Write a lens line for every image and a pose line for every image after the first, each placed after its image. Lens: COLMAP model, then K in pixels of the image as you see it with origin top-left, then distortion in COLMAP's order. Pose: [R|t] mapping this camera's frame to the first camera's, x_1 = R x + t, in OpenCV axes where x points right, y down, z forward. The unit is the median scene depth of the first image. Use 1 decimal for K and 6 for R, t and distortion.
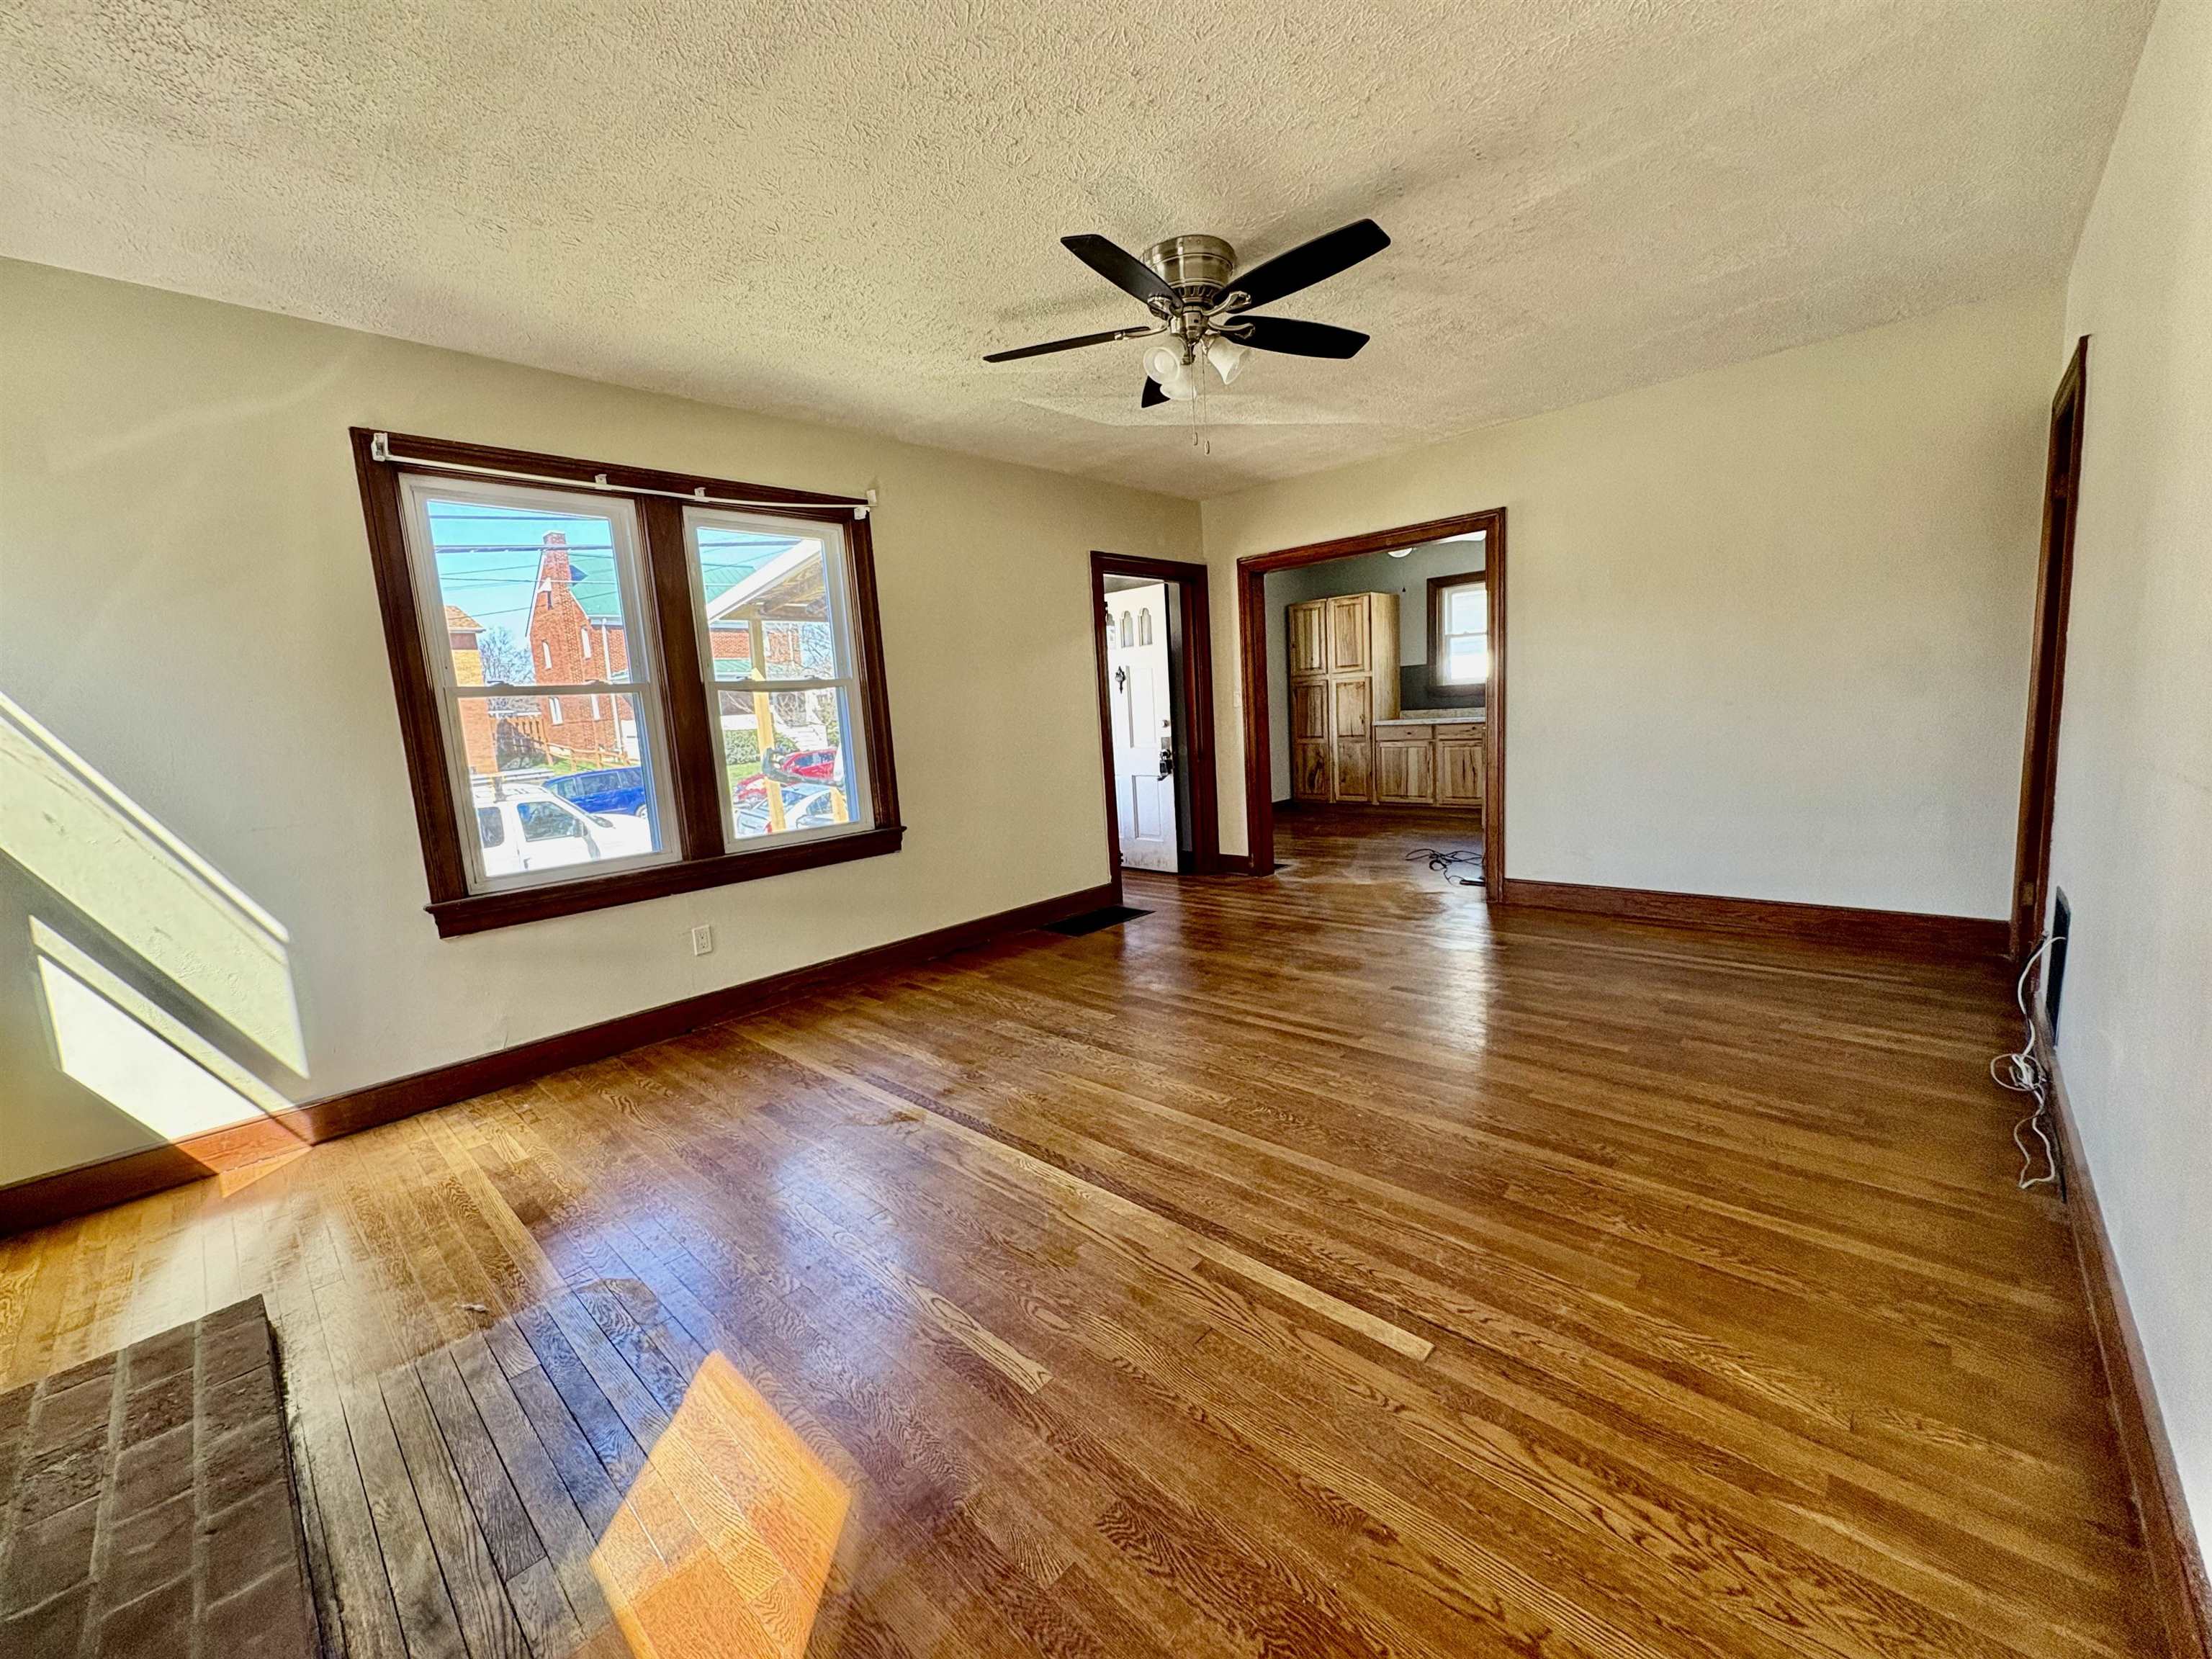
lens RADIAL K [[875.7, 0, 1110.7], [0, 875.7, 828.7], [0, 0, 1]] dist [0.002644, -0.000261]
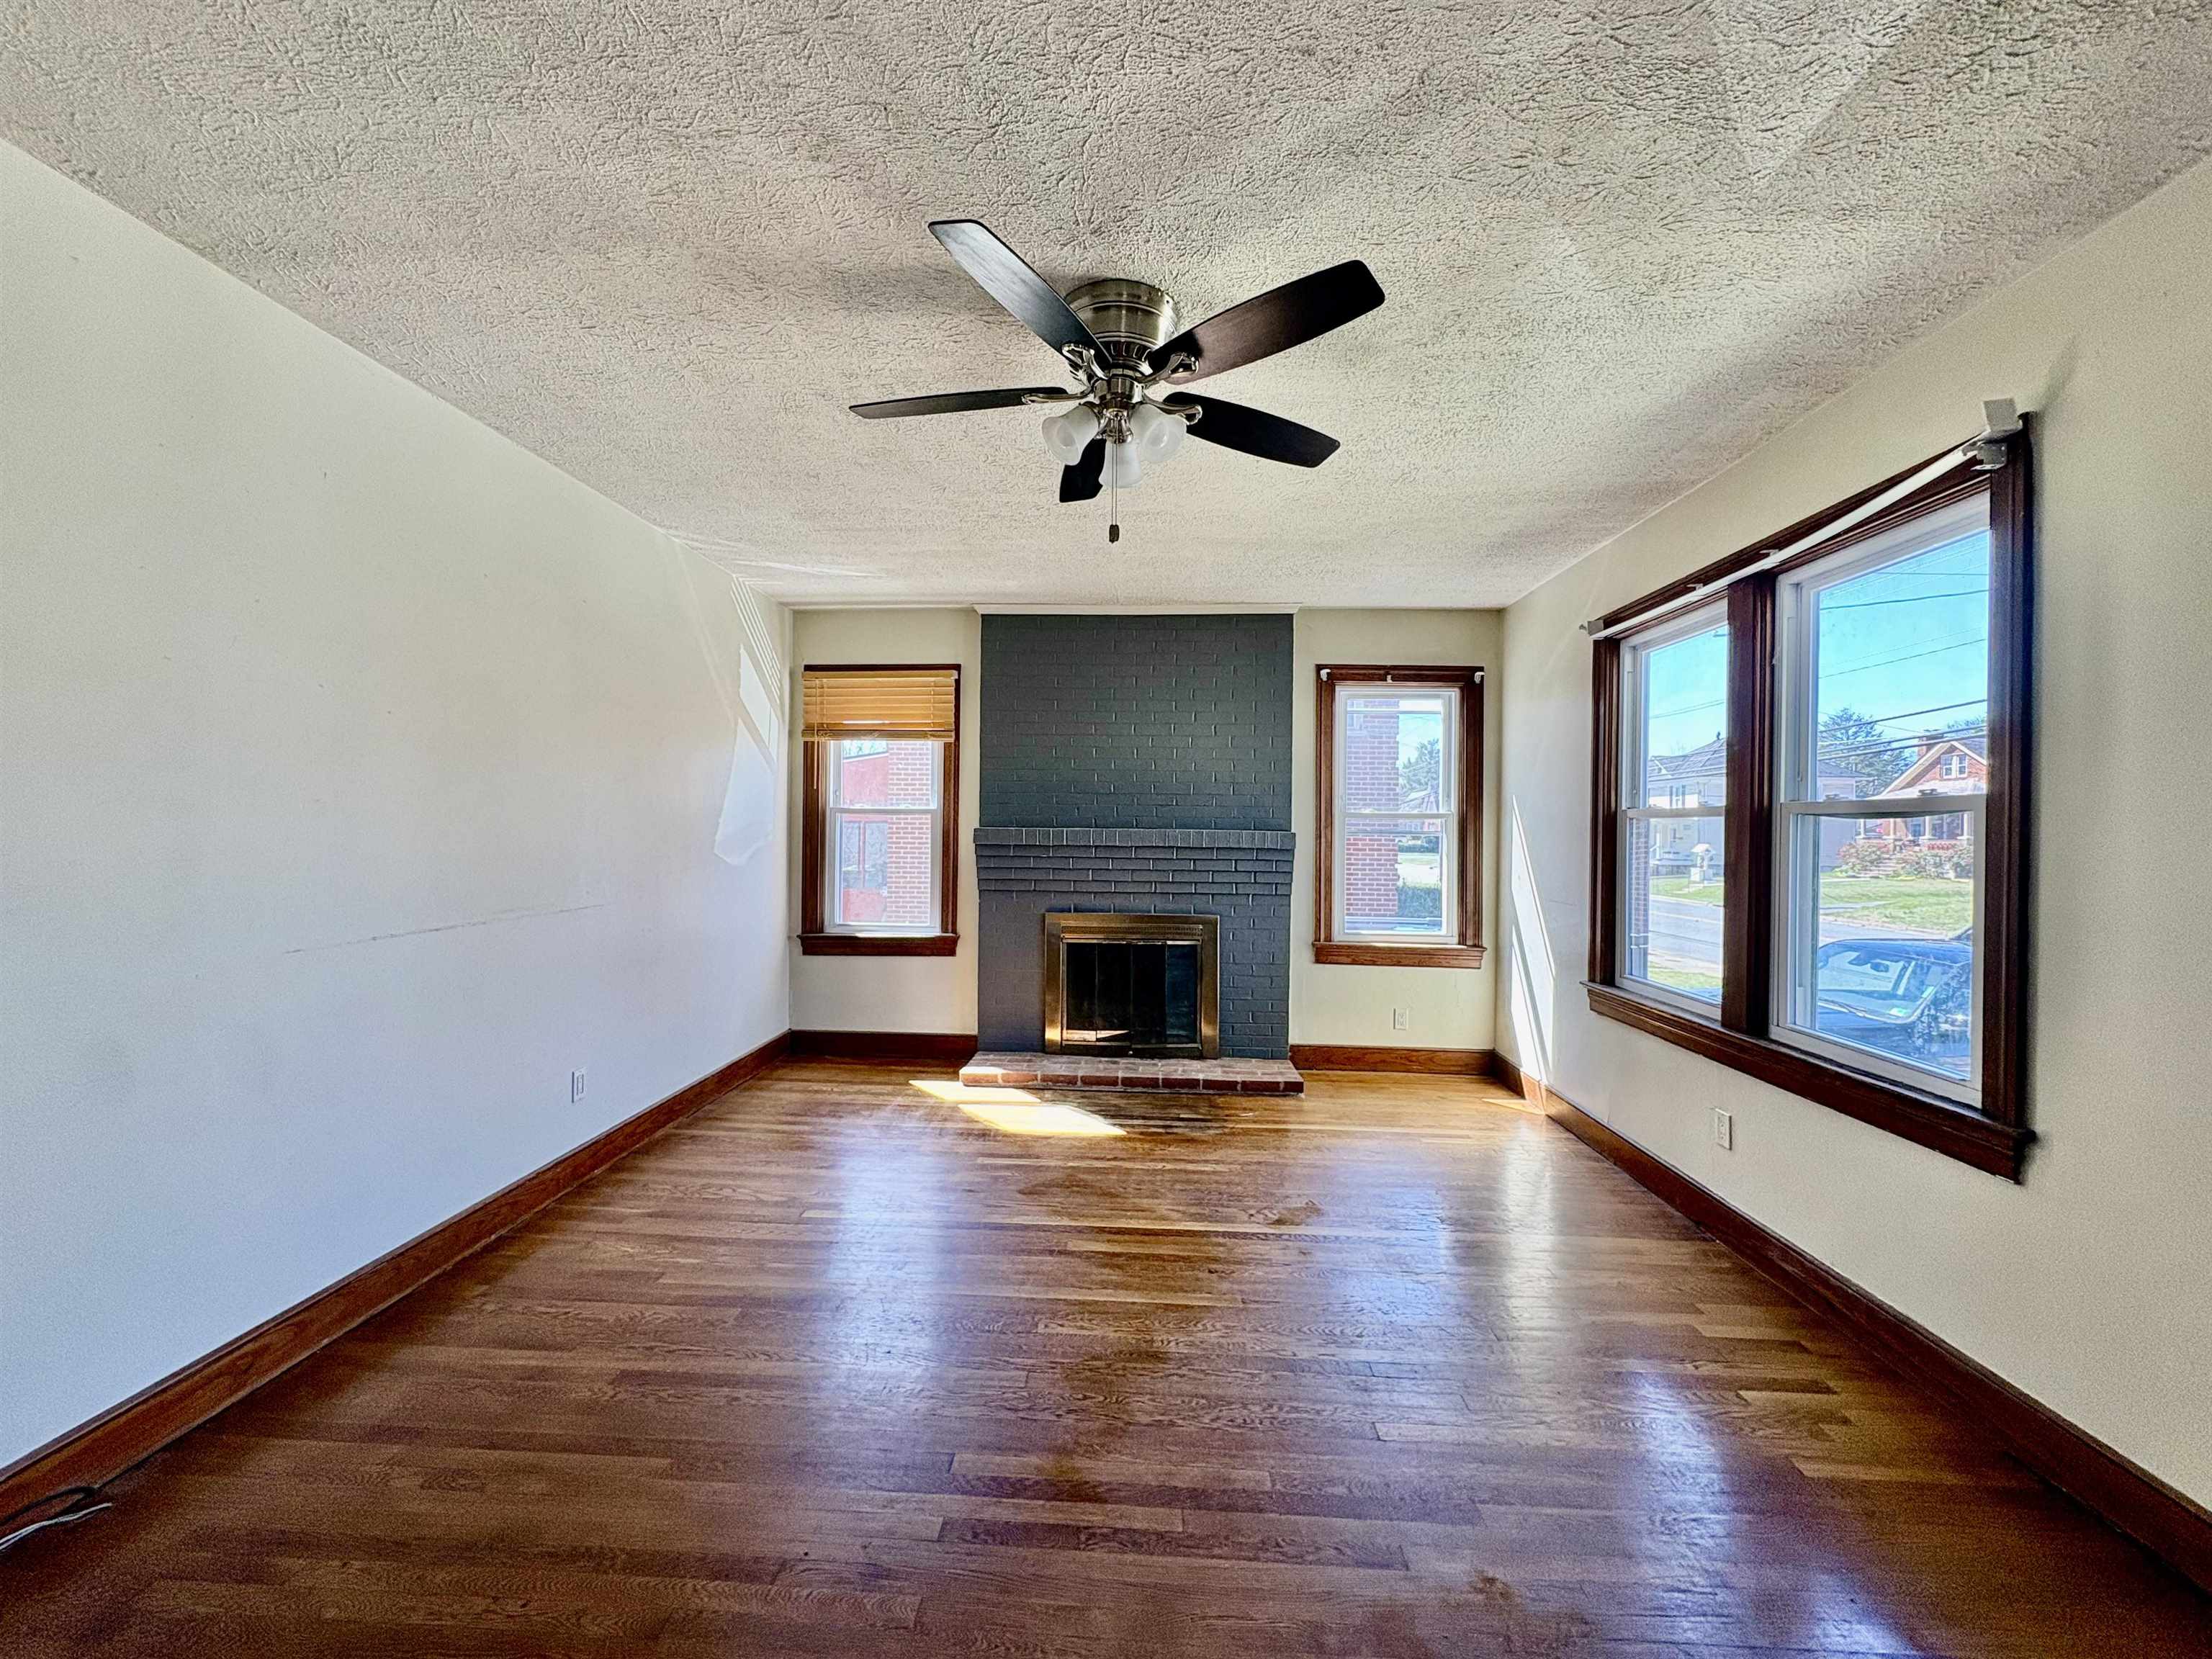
lens RADIAL K [[875.7, 0, 1097.9], [0, 875.7, 829.2], [0, 0, 1]] dist [0.002644, -0.000261]
pose [[-0.773352, 0.056295, -0.631473, 0.509626], [-0.050578, 0.987396, 0.149968, -0.257135], [0.631956, 0.147917, -0.760758, 1.358938]]
